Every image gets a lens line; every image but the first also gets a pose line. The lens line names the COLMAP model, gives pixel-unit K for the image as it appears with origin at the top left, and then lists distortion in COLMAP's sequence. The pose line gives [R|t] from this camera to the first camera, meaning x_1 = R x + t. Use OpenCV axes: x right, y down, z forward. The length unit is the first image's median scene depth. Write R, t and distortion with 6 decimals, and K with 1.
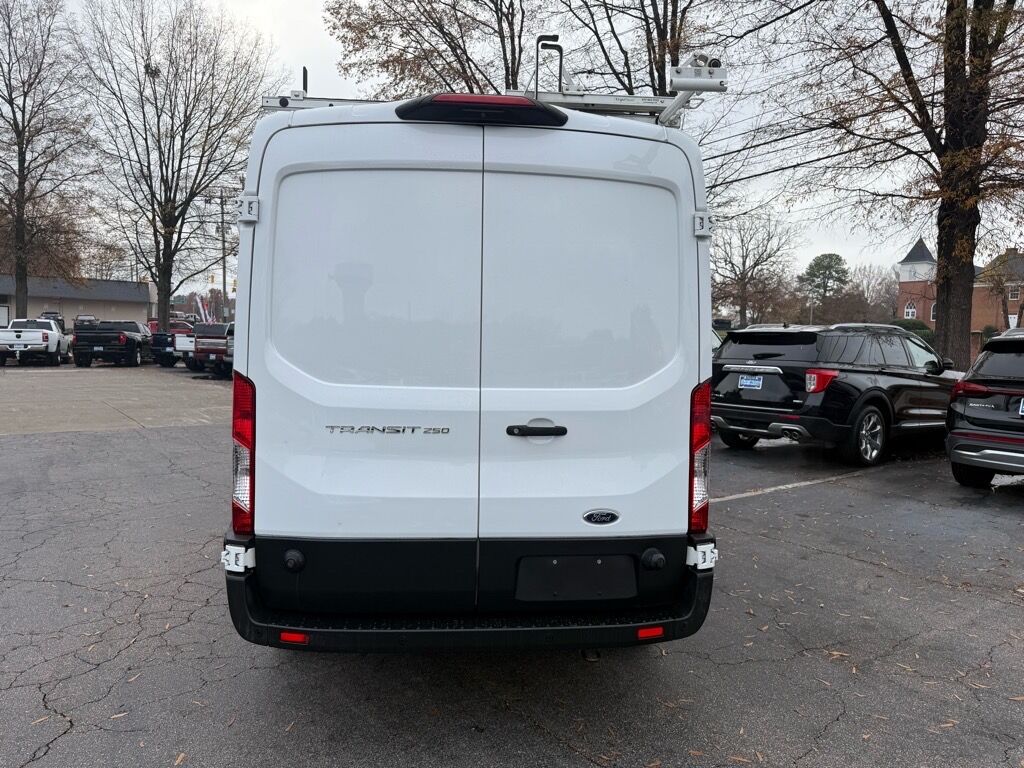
lens RADIAL K [[795.9, 0, 517.8], [0, 795.9, 385.5], [0, 0, 1]] dist [0.047914, -0.010784]
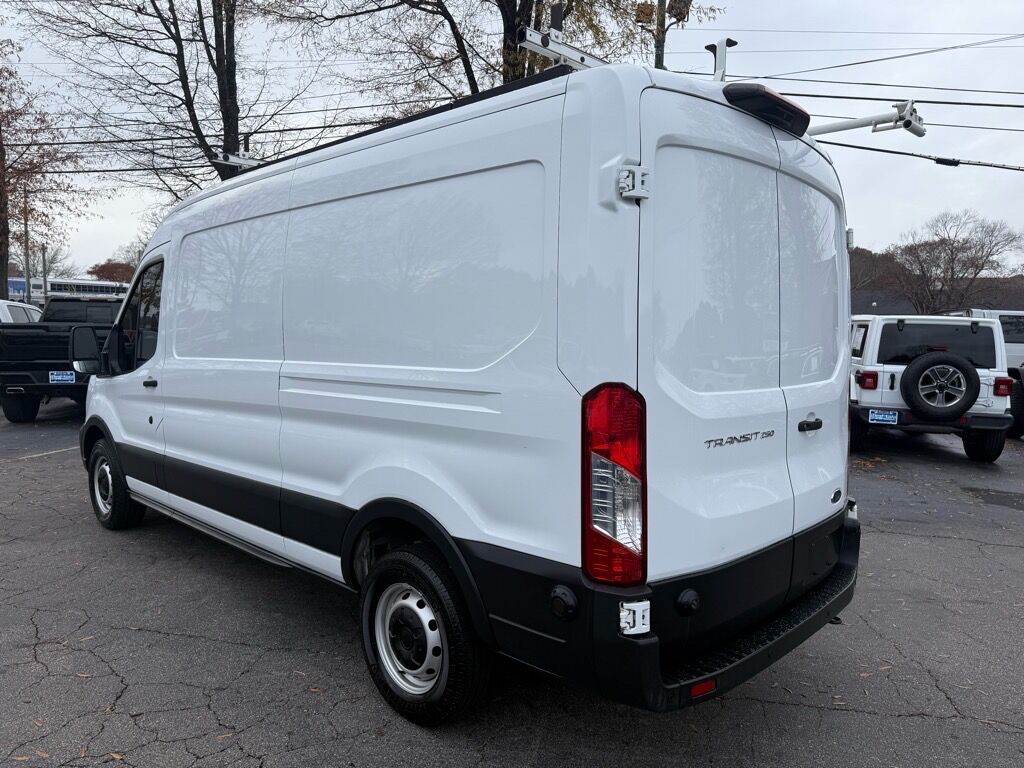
lens RADIAL K [[795.9, 0, 517.8], [0, 795.9, 385.5], [0, 0, 1]] dist [0.047914, -0.010784]
pose [[0.728191, -0.057844, 0.682929, -0.938232], [0.044346, 0.998321, 0.037272, -0.049644], [-0.683938, 0.003144, 0.729533, 0.471824]]
